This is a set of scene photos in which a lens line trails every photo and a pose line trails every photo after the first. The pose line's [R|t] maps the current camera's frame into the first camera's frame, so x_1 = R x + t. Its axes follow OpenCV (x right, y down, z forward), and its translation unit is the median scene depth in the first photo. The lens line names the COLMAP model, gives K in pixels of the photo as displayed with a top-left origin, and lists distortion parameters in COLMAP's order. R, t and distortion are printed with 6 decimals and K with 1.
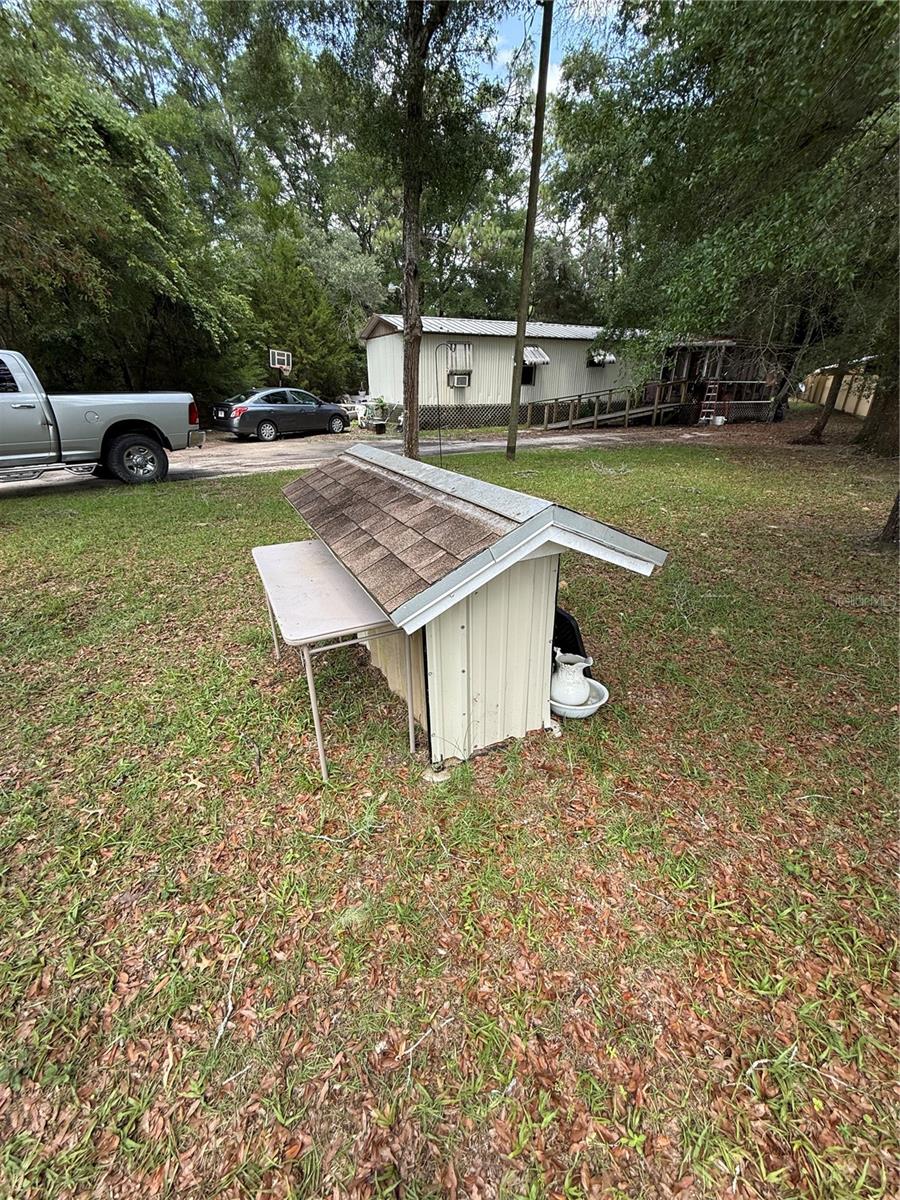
lens RADIAL K [[480.1, 0, 450.8], [0, 480.1, 602.8], [0, 0, 1]] dist [0.000829, 0.000066]
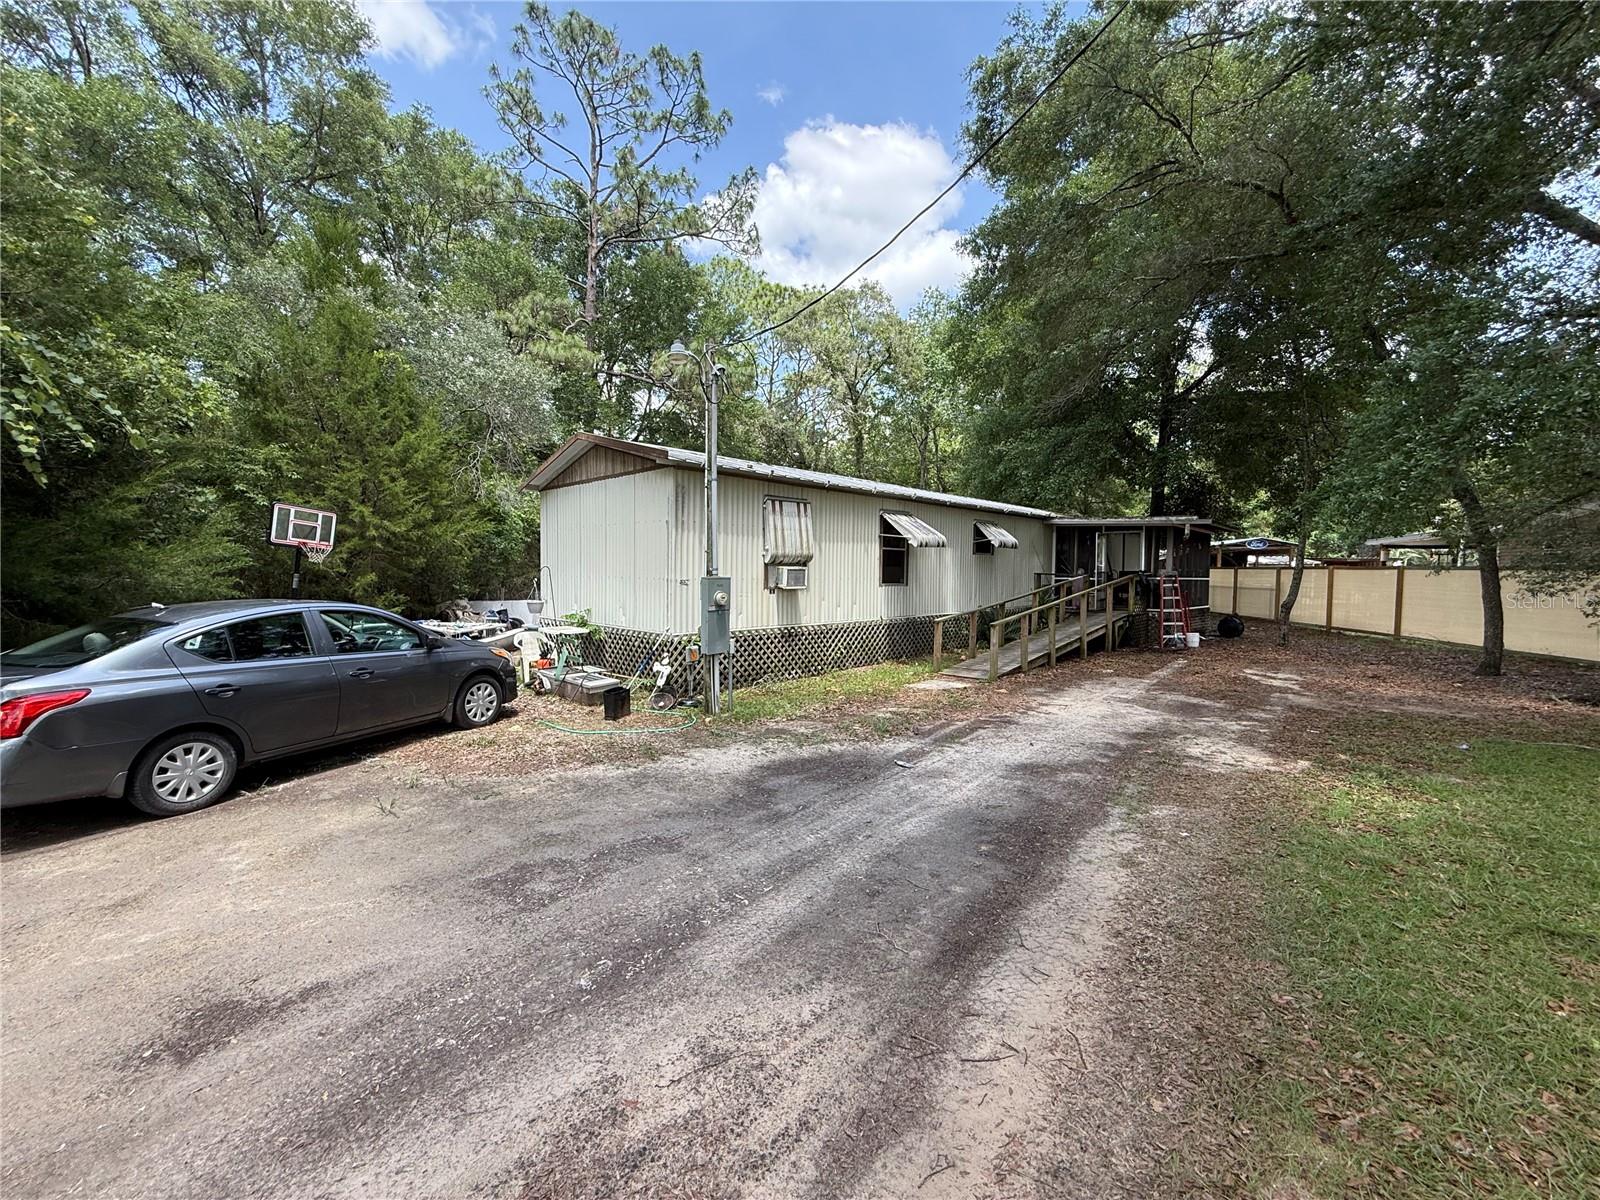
lens RADIAL K [[640.1, 0, 794.4], [0, 640.1, 597.4], [0, 0, 1]] dist [0.000829, 0.000066]
pose [[0.942868, -0.008750, 0.333053, -0.153621], [0.135633, 0.923149, -0.359722, -0.213196], [-0.304310, 0.384343, 0.871594, 0.451672]]
